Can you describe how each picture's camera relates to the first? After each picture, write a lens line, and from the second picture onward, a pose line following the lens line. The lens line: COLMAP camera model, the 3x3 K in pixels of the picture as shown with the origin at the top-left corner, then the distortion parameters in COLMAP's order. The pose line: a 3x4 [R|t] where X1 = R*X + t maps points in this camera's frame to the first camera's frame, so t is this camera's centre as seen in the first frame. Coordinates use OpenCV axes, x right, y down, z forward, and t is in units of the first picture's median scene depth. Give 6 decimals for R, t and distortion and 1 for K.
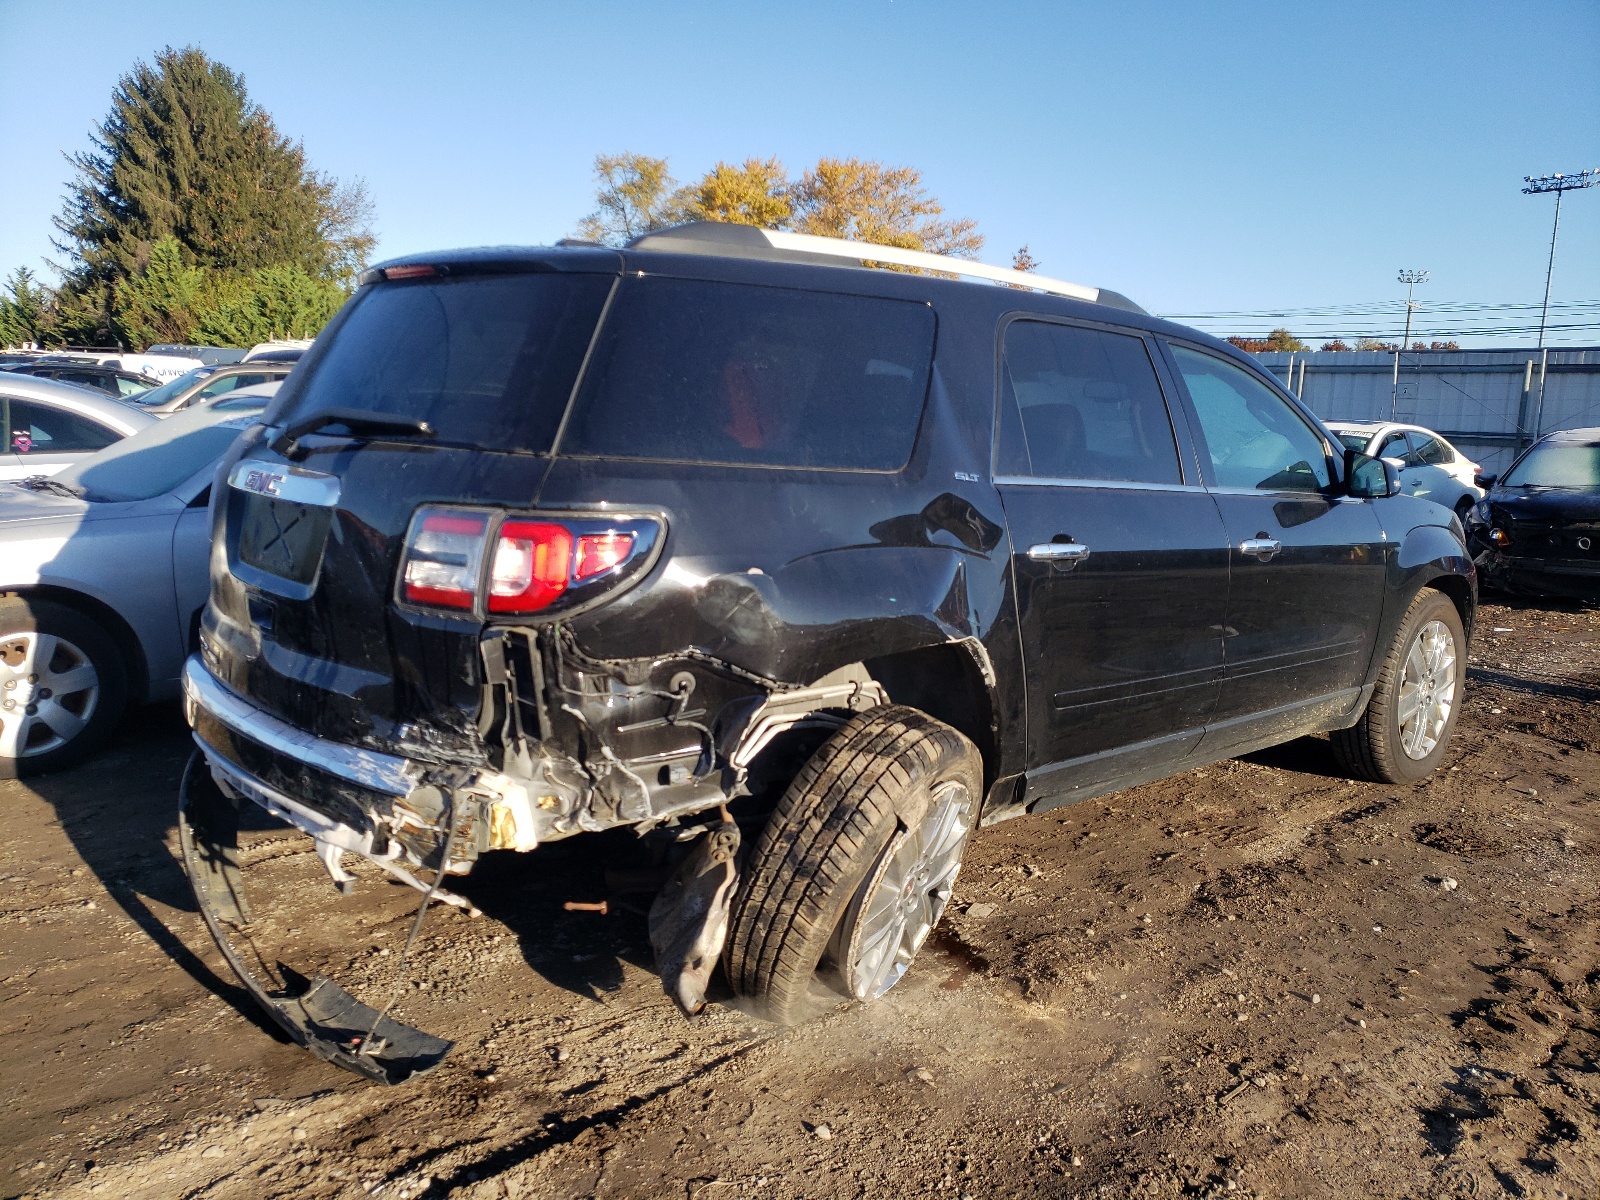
lens RADIAL K [[1162.9, 0, 800.0], [0, 1162.9, 600.0], [0, 0, 1]] dist [0.040856, -0.004746]
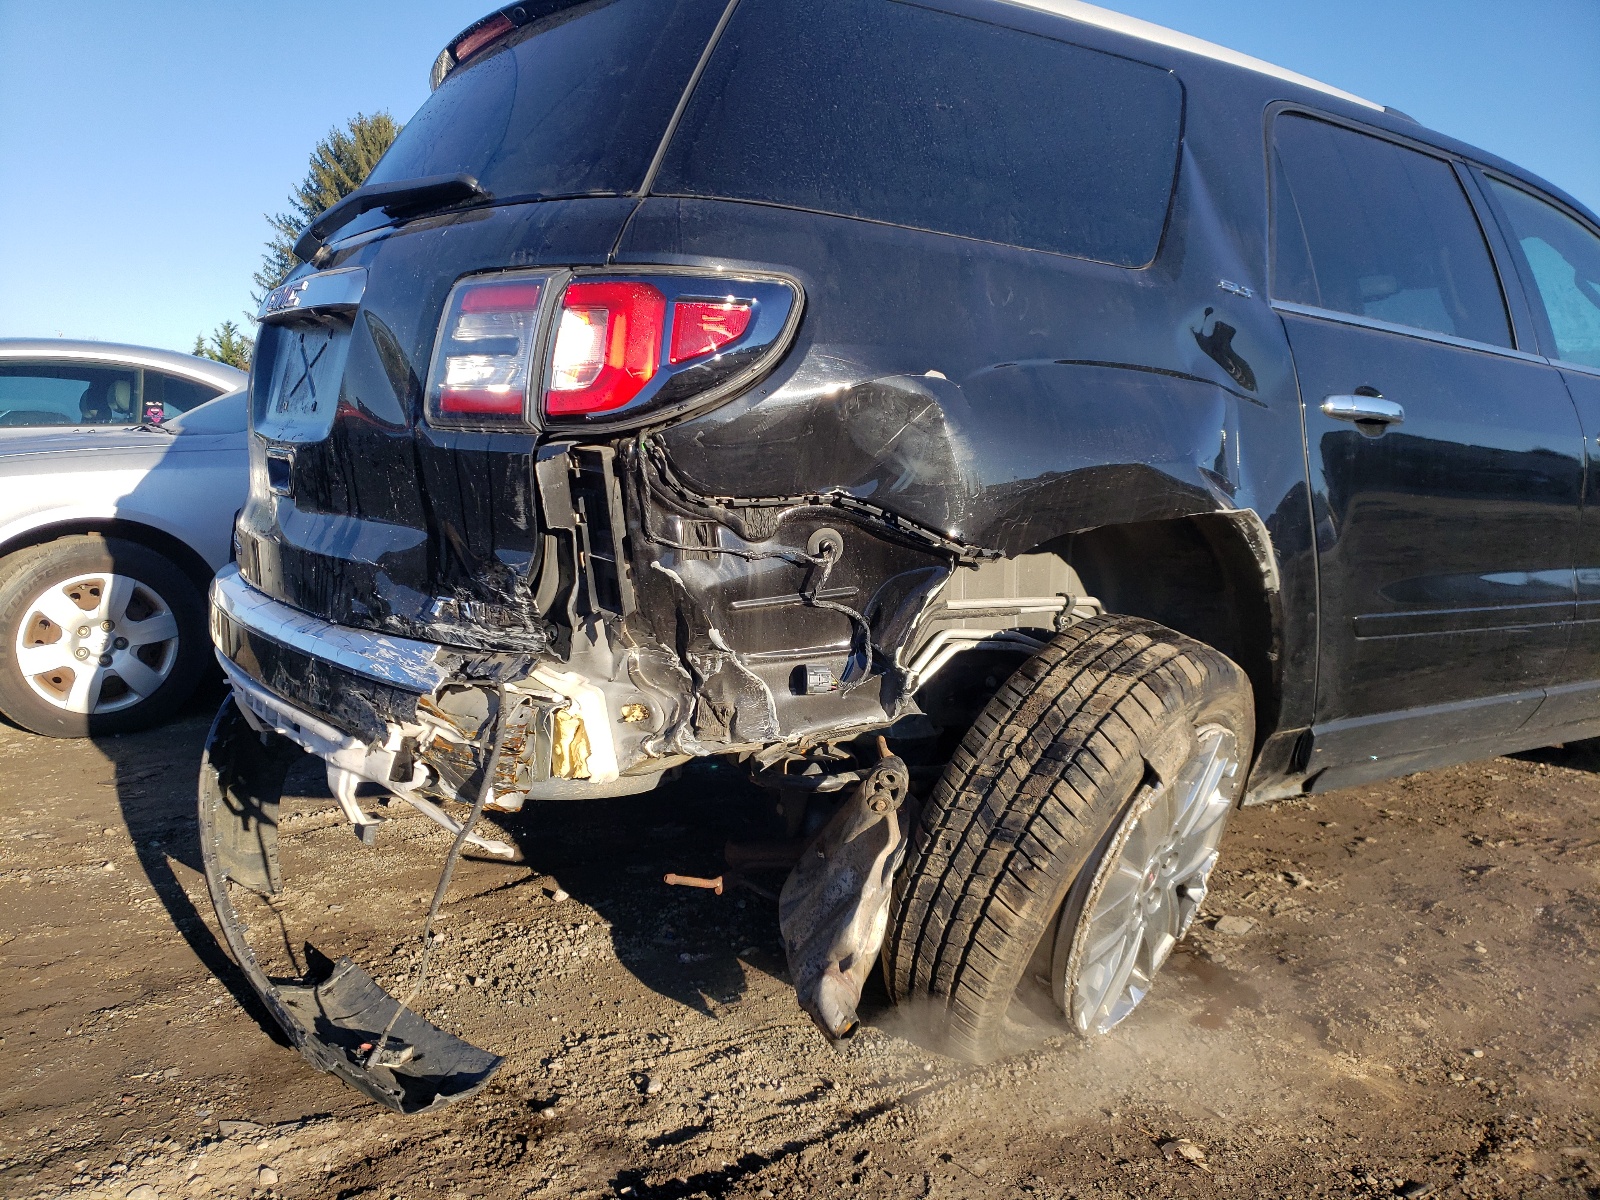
lens RADIAL K [[1157.3, 0, 800.0], [0, 1157.3, 600.0], [0, 0, 1]] dist [0.026411, 0.000454]
pose [[0.991741, 0.005599, -0.128132, -0.028309], [-0.011108, 0.999042, -0.042318, 0.125218], [0.127772, 0.043392, 0.990854, 0.306424]]
